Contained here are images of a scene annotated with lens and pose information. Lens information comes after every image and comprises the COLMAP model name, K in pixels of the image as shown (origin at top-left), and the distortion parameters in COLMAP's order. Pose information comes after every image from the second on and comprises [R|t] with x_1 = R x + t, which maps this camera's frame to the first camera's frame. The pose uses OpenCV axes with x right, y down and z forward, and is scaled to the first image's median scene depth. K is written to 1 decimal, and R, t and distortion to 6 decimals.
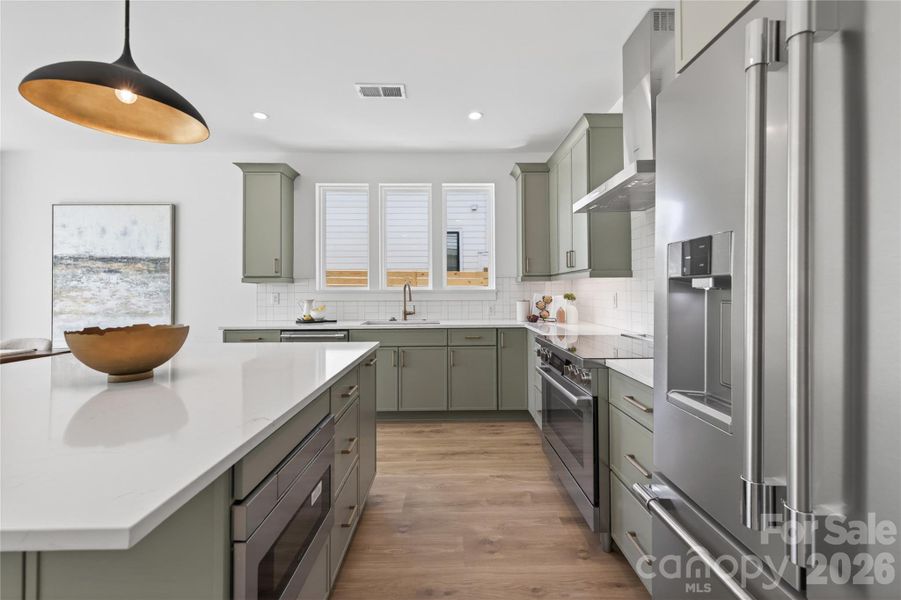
lens RADIAL K [[378.8, 0, 459.4], [0, 378.8, 292.4], [0, 0, 1]] dist [0.004127, -0.000360]
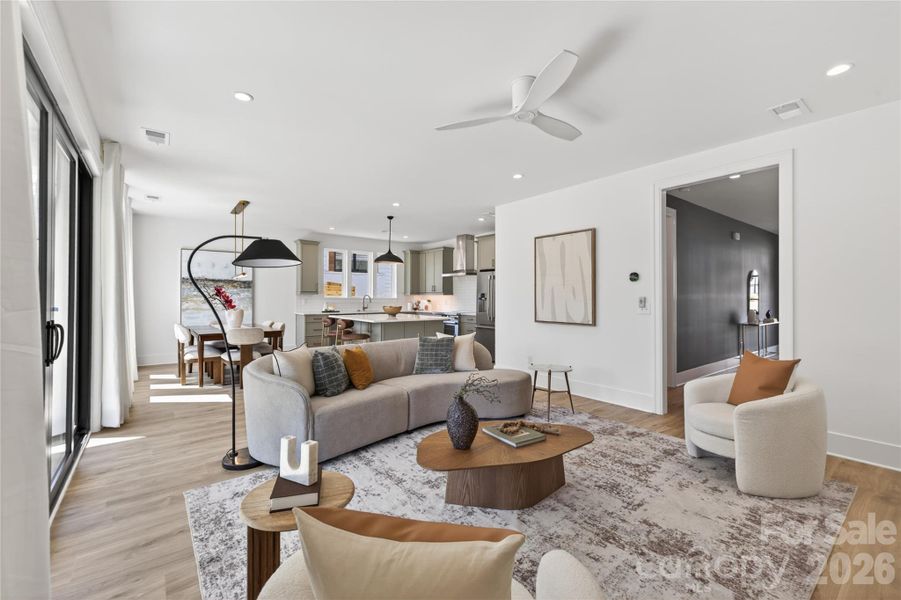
lens RADIAL K [[378.8, 0, 444.7], [0, 378.8, 296.5], [0, 0, 1]] dist [0.004127, -0.000360]
pose [[0.812193, 0.008296, 0.583329, -1.140083], [-0.006995, 0.999965, -0.004481, -0.007770], [-0.583346, -0.000441, 0.812223, -1.230787]]
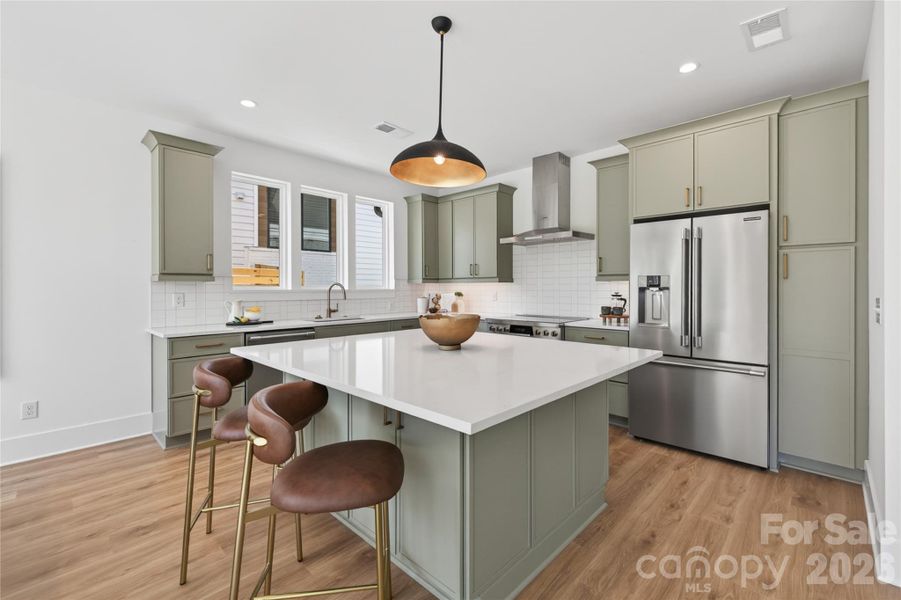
lens RADIAL K [[378.8, 0, 456.3], [0, 378.8, 288.5], [0, 0, 1]] dist [0.004127, -0.000360]
pose [[0.706377, 0.001220, 0.707835, -0.676185], [0.002293, 0.999989, -0.004012, -0.003958], [-0.707833, 0.004457, 0.706366, -0.018949]]
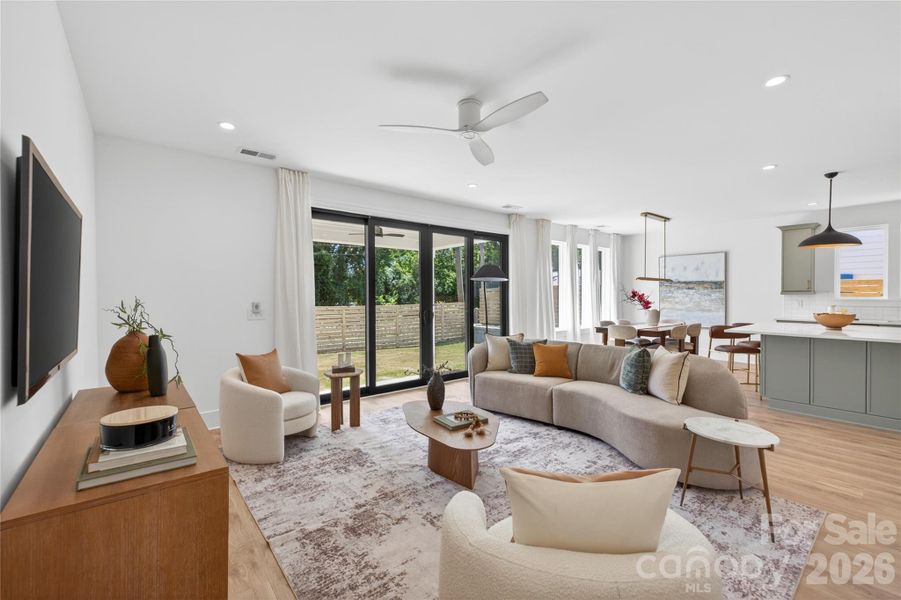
lens RADIAL K [[378.8, 0, 450.2], [0, 378.8, 297.0], [0, 0, 1]] dist [0.004127, -0.000360]
pose [[0.609198, 0.004561, -0.793005, -0.108725], [-0.000057, 0.999984, 0.005708, -0.022998], [0.793018, -0.003432, 0.609188, -1.245320]]
